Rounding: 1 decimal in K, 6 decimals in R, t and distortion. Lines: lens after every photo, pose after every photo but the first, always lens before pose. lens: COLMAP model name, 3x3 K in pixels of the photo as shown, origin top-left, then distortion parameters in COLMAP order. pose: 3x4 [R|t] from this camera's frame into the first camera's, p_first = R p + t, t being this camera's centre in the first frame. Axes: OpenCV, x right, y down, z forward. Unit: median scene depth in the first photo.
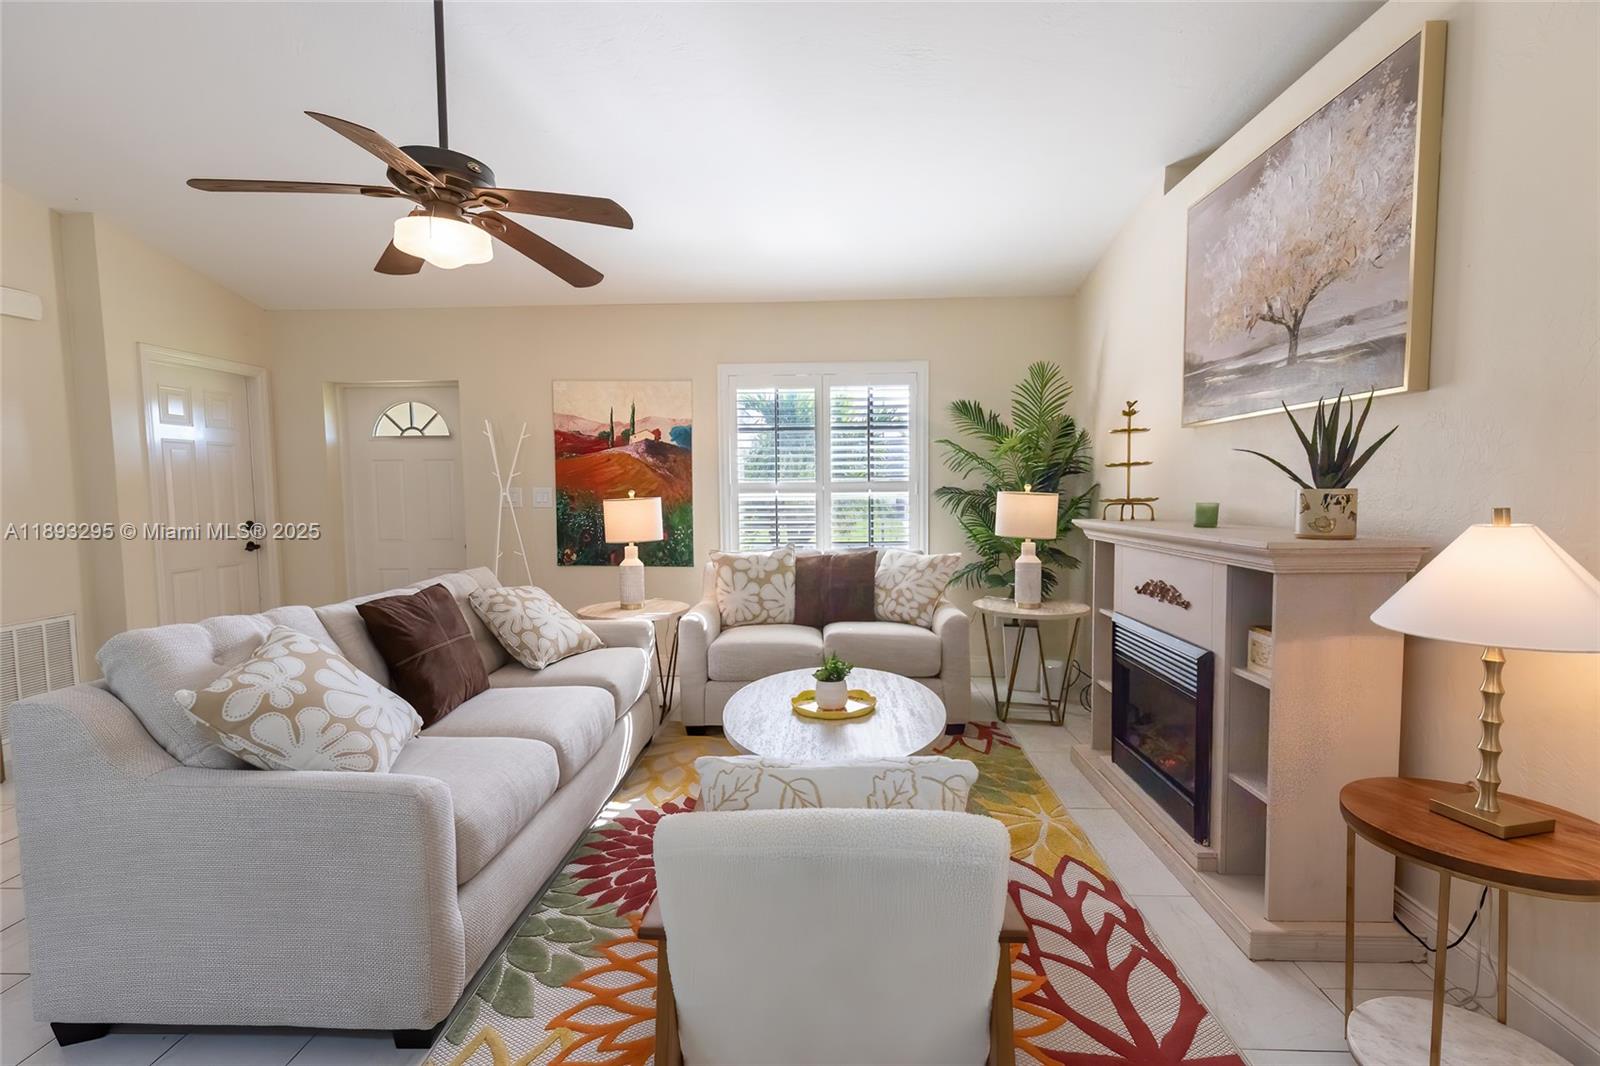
lens RADIAL K [[738.5, 0, 803.1], [0, 738.5, 536.7], [0, 0, 1]] dist [0.009386, -0.001527]
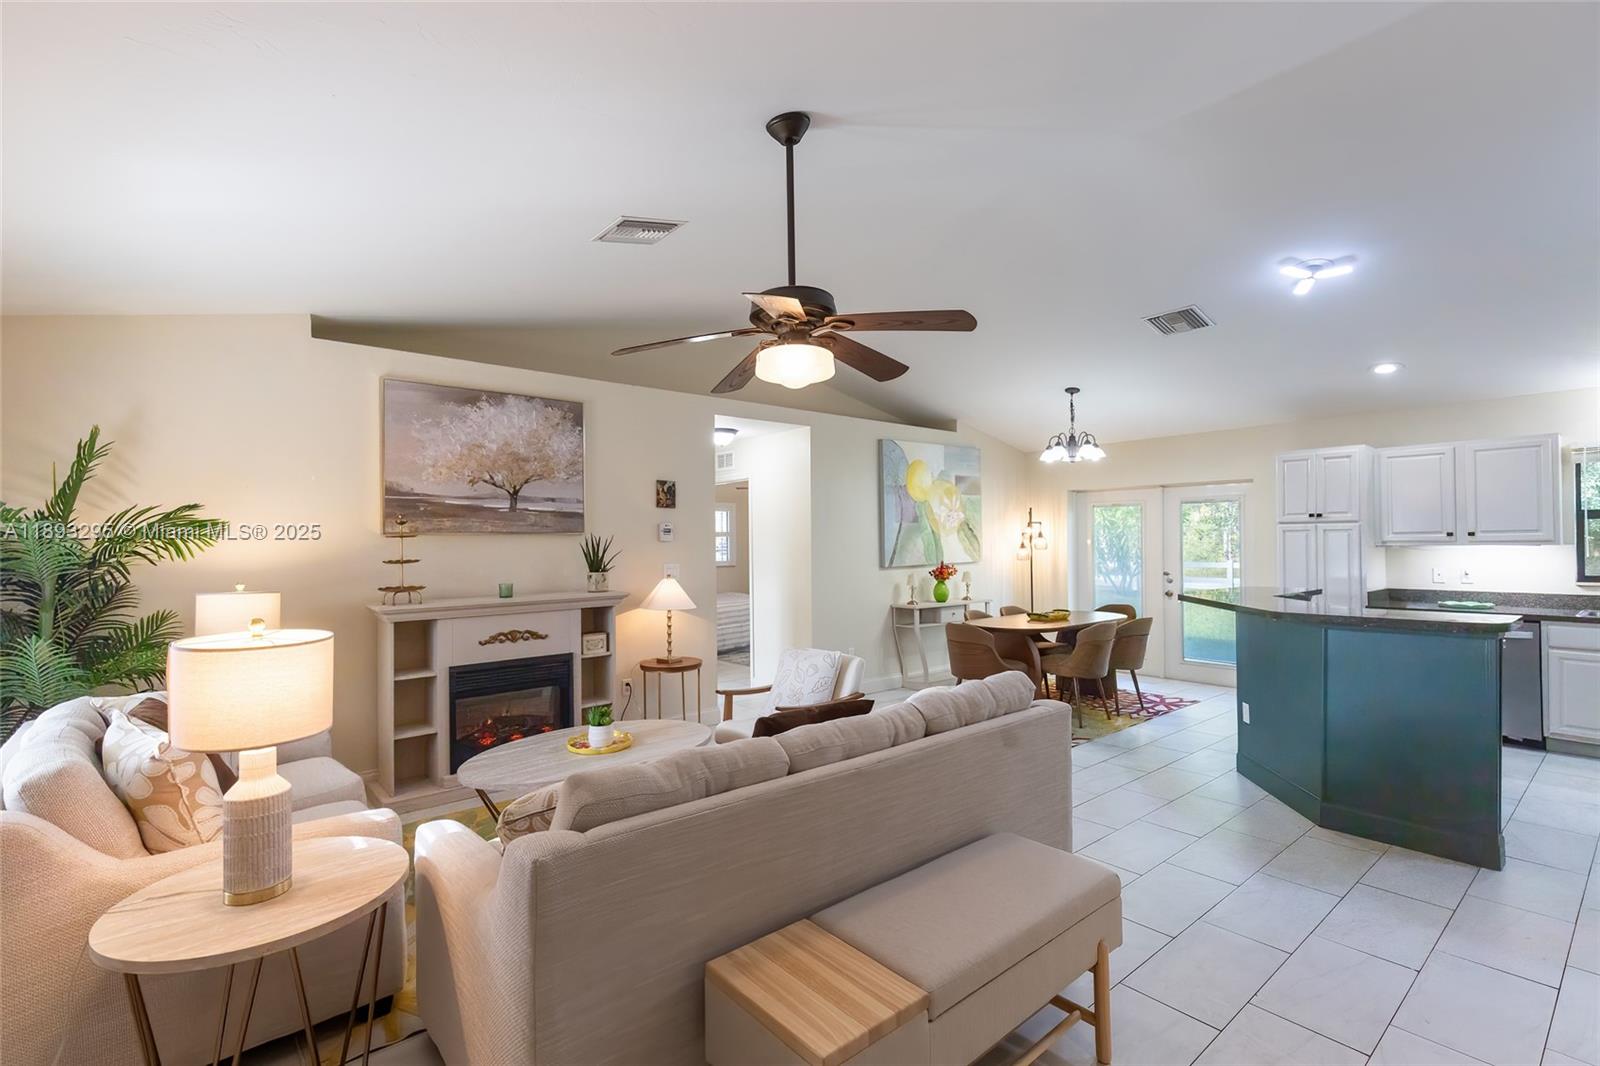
lens RADIAL K [[722.3, 0, 801.8], [0, 722.3, 535.7], [0, 0, 1]] dist [0.009017, -0.001005]
pose [[-0.668767, 0.009908, 0.743406, -1.297843], [0.055702, 0.997769, 0.036812, -0.196856], [-0.741383, 0.066028, -0.667826, 1.728174]]
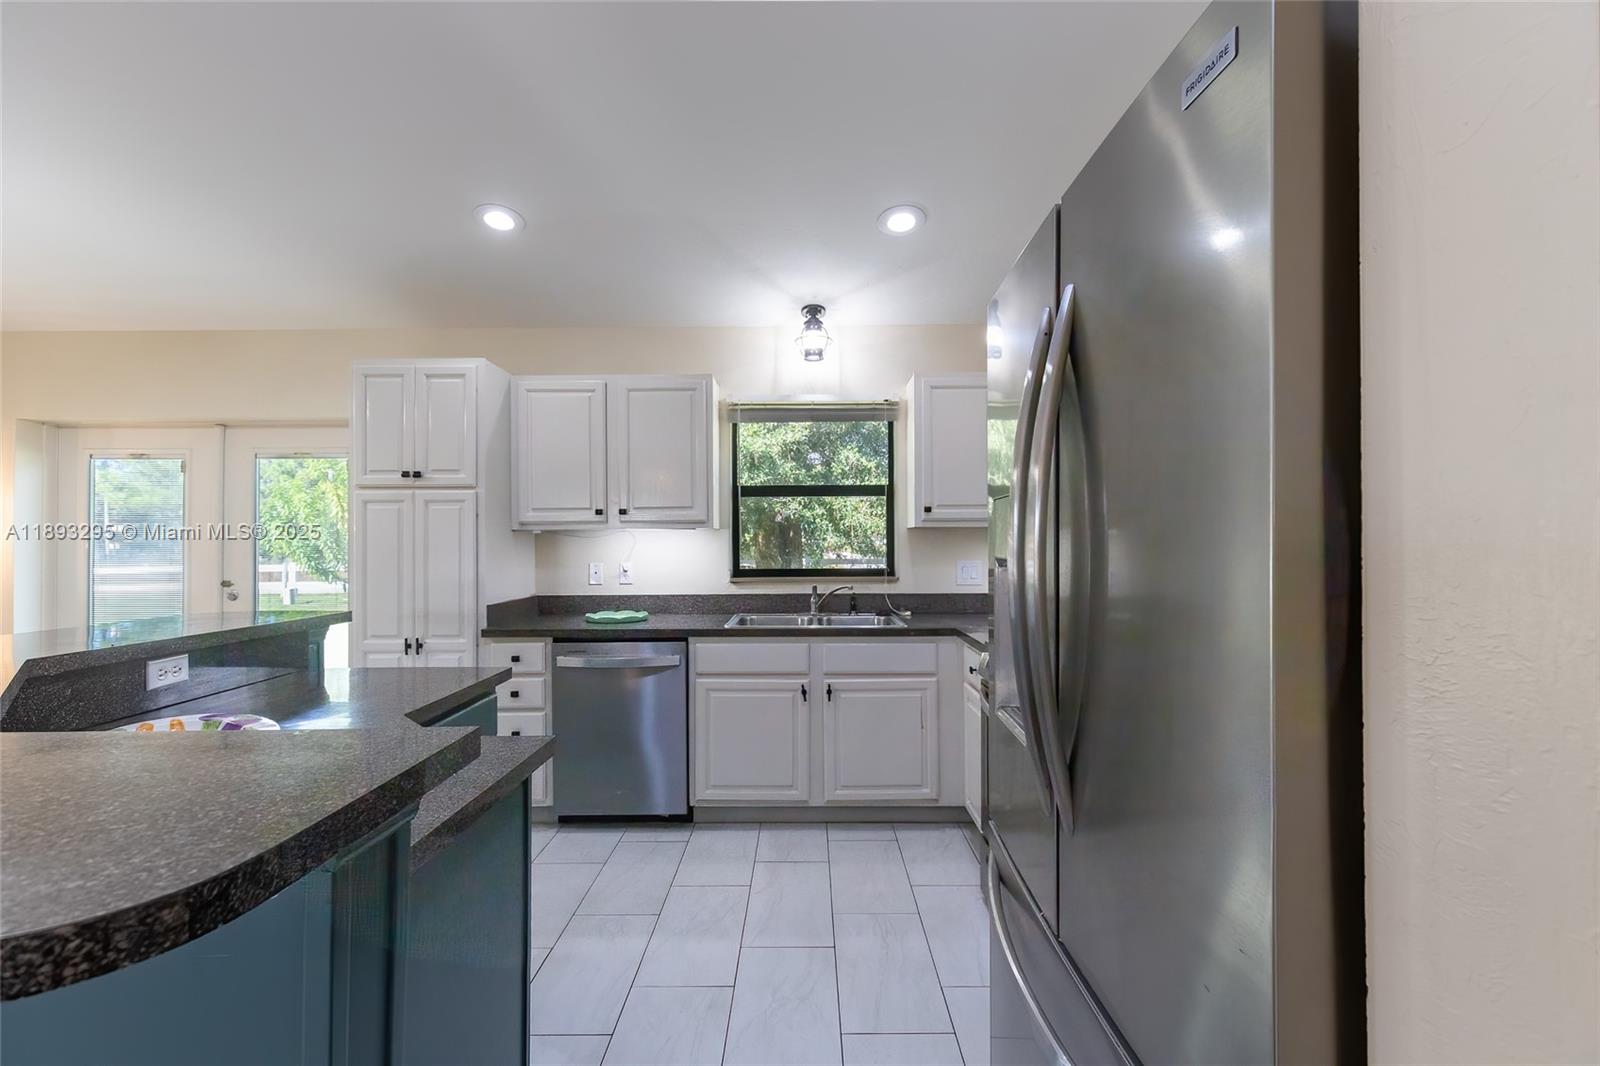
lens RADIAL K [[722.3, 0, 801.8], [0, 722.3, 535.7], [0, 0, 1]] dist [0.009017, -0.001005]
pose [[-0.999552, 0.002769, -0.029816, -1.338391], [0.000964, 0.998176, 0.060355, -0.049475], [0.029928, 0.060300, -0.997732, 0.256825]]
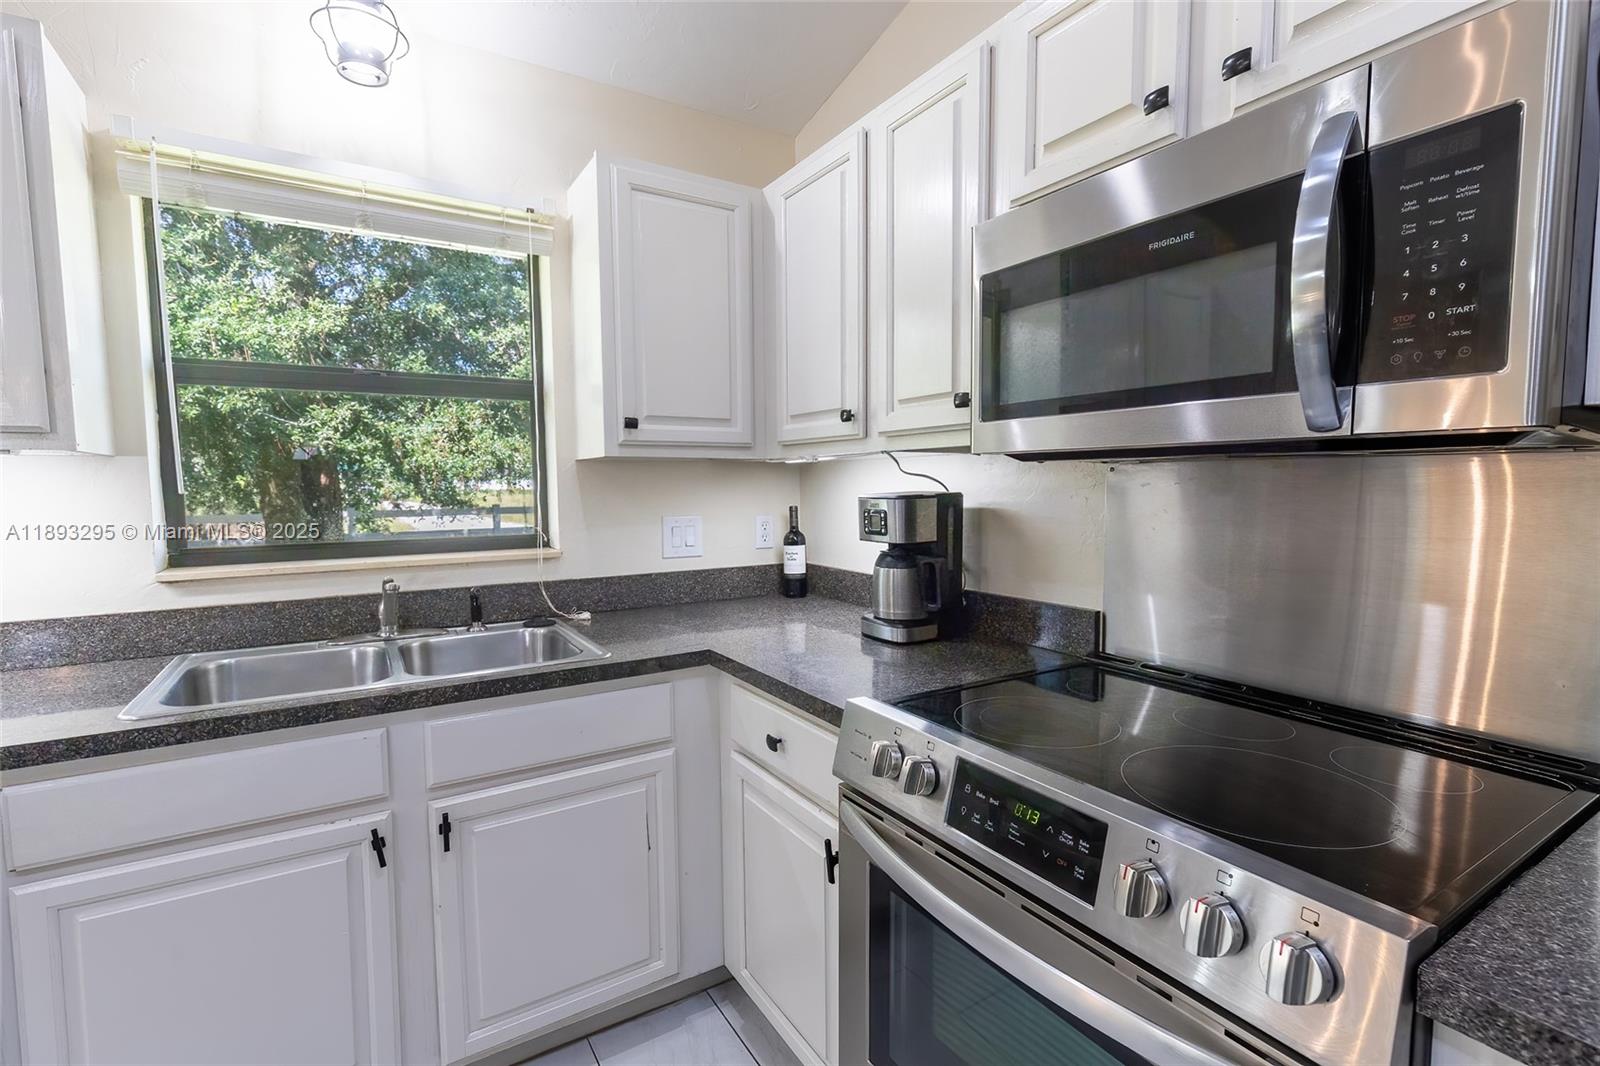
lens RADIAL K [[738.5, 0, 803.1], [0, 738.5, 536.7], [0, 0, 1]] dist [0.009386, -0.001527]
pose [[-0.831245, 0.045035, -0.554079, -1.347280], [-0.030400, 0.991539, 0.126199, 0.000637], [0.555074, 0.121746, -0.822843, -0.427325]]
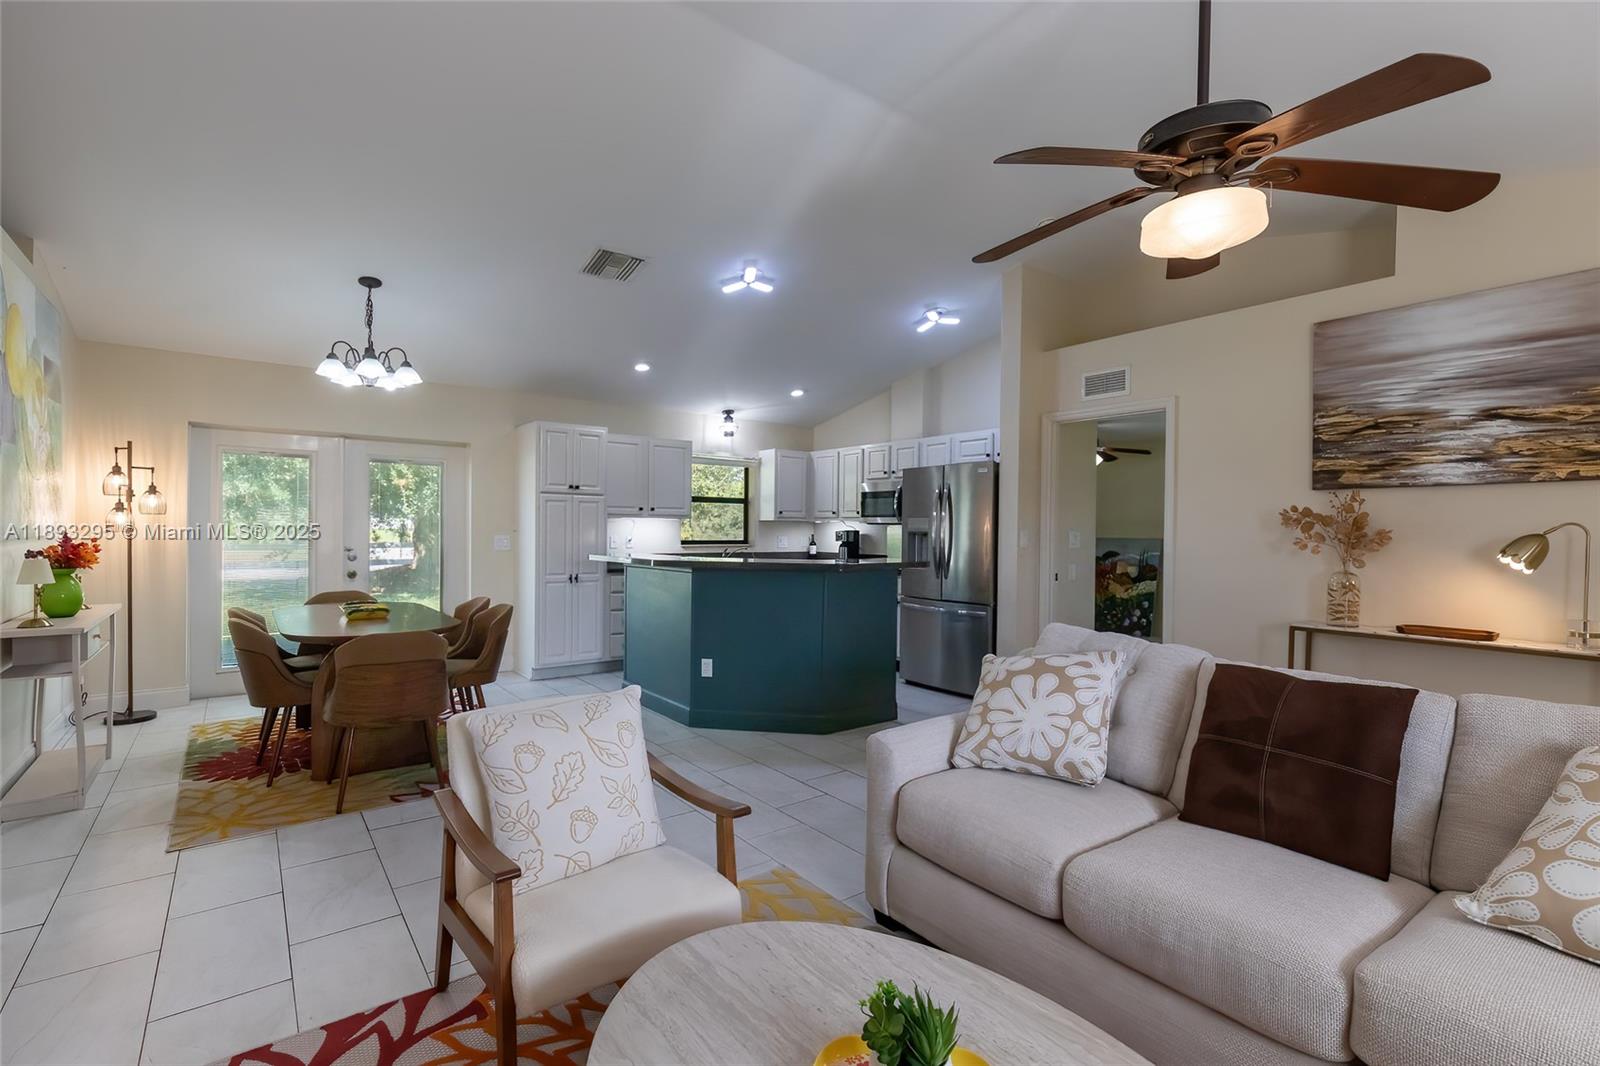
lens RADIAL K [[722.3, 0, 801.8], [0, 722.3, 535.7], [0, 0, 1]] dist [0.009017, -0.001005]
pose [[-0.771438, -0.004415, -0.636290, 0.329496], [-0.055469, 0.996636, 0.060335, -0.109162], [0.633883, 0.081839, -0.769087, 1.337304]]
